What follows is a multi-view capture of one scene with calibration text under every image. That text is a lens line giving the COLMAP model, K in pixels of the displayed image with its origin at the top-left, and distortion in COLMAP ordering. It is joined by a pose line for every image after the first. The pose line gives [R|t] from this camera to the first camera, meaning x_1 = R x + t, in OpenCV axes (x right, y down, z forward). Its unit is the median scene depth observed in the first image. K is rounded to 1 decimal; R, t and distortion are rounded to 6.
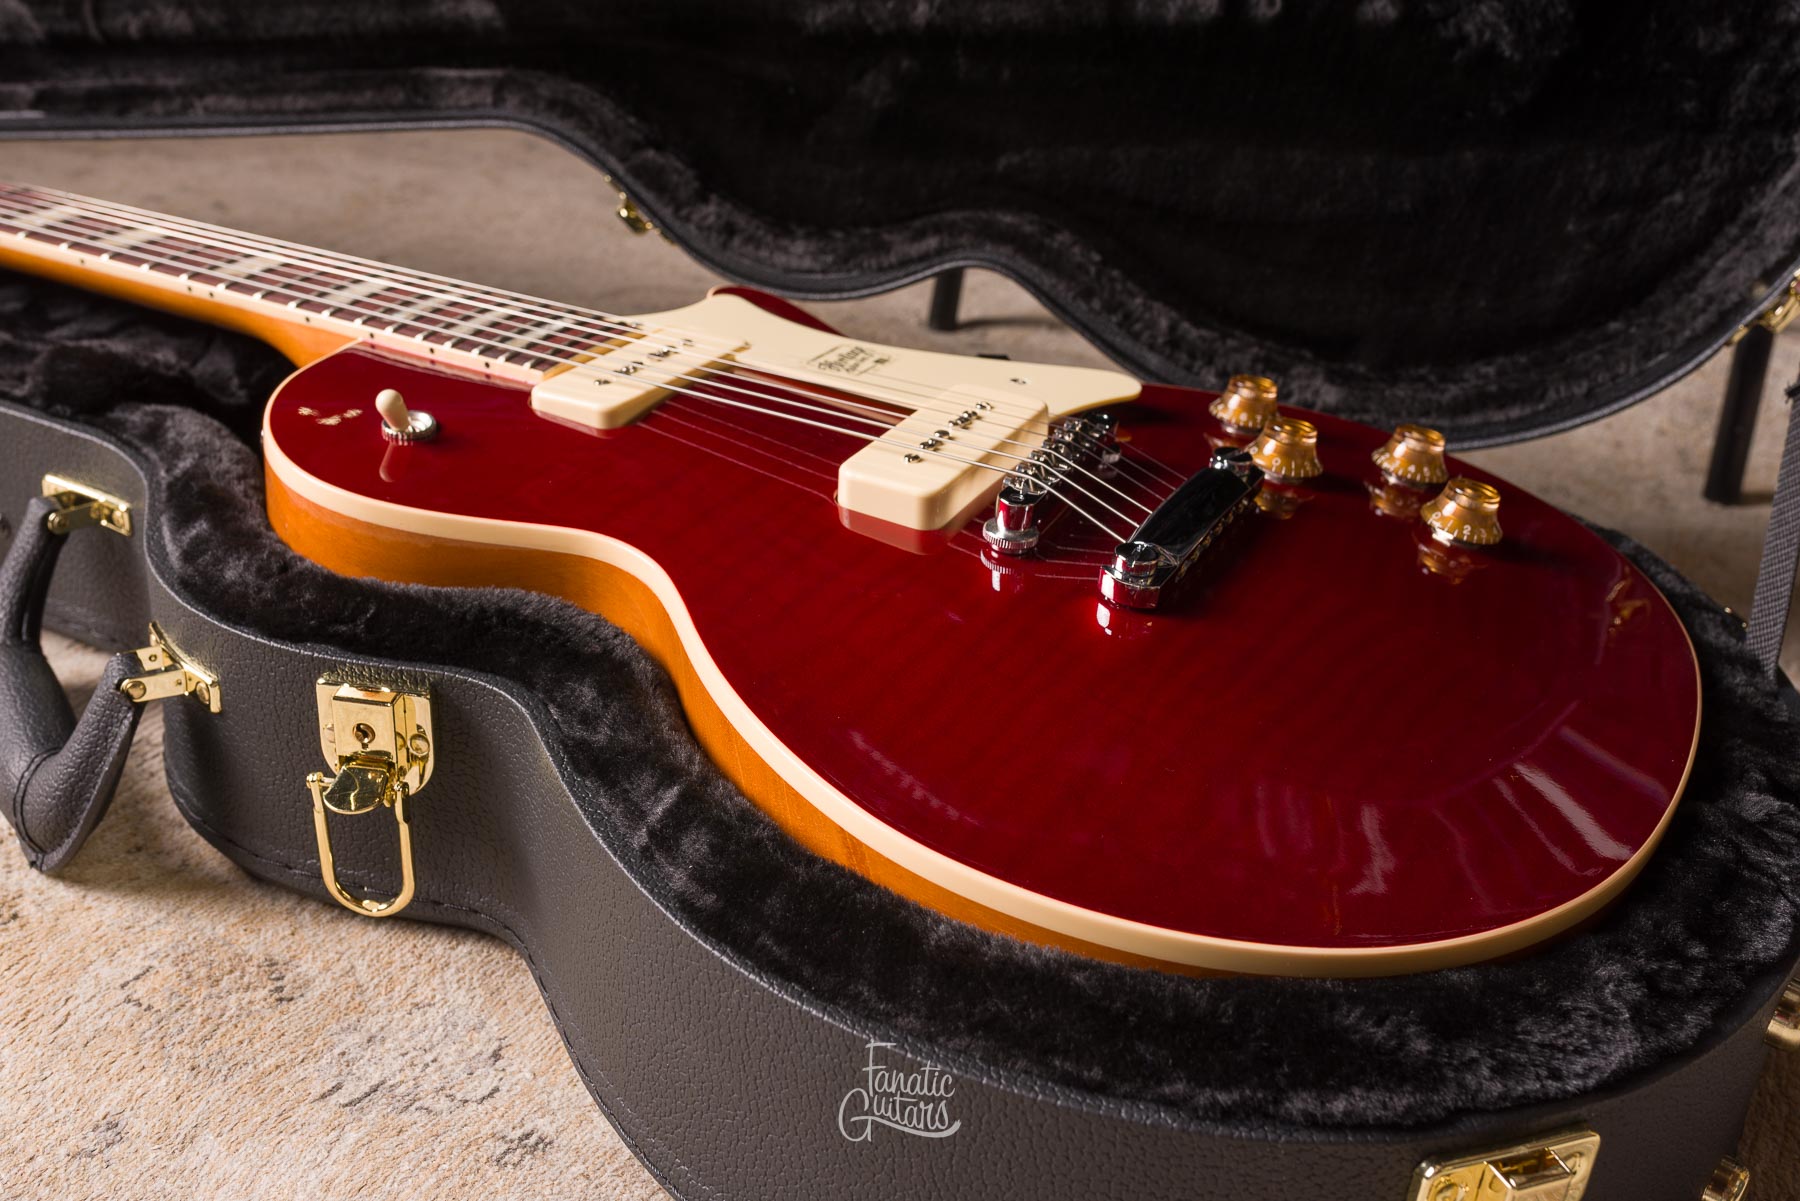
lens RADIAL K [[1831.0, 0, 895.5], [0, 1831.0, 602.2], [0, 0, 1]] dist [-0.002276, -0.000633]
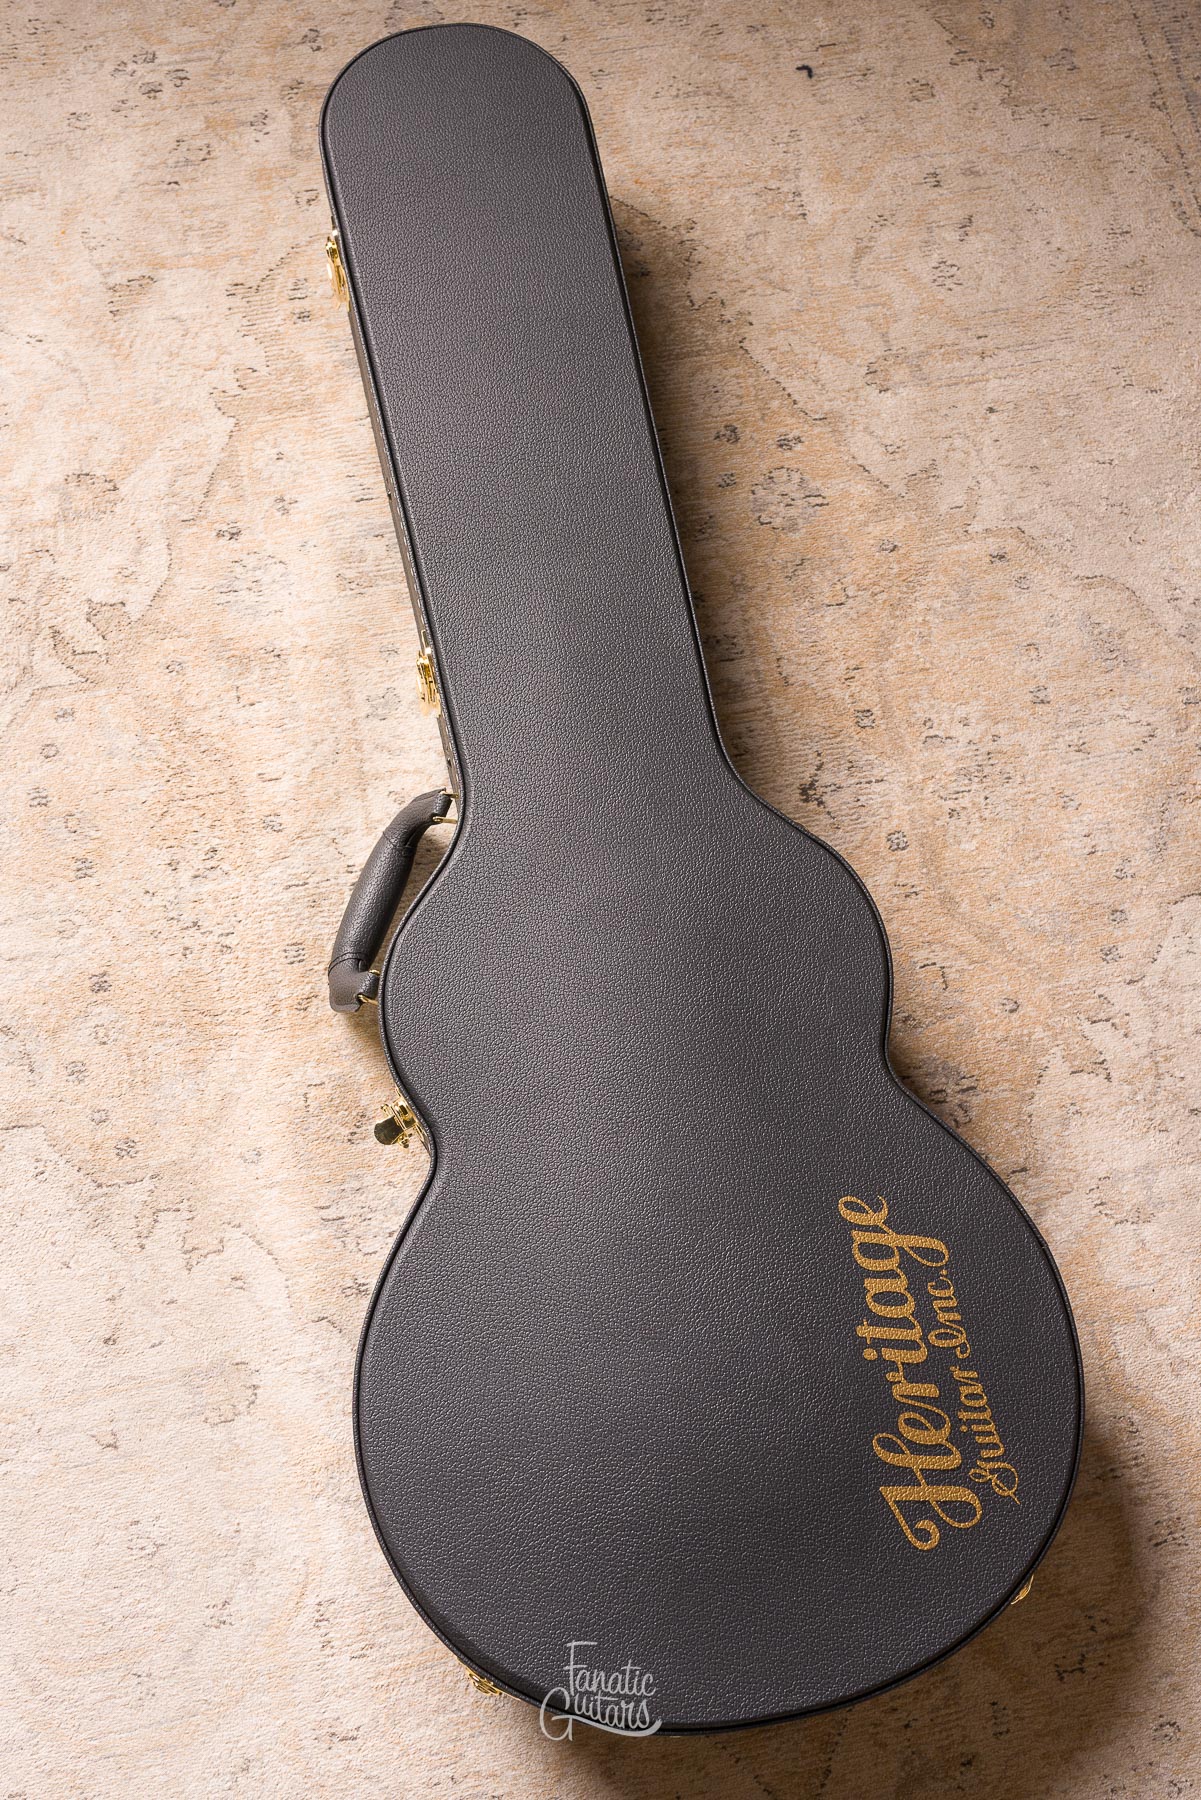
lens RADIAL K [[1831.0, 0, 602.2], [0, 1831.0, 909.0], [0, 0, 1]] dist [-0.002276, -0.000633]
pose [[0.629335, 0.738561, -0.241796, 0.159500], [-0.376457, 0.561924, 0.736561, -1.409120], [0.679866, -0.372517, 0.631675, -0.086760]]
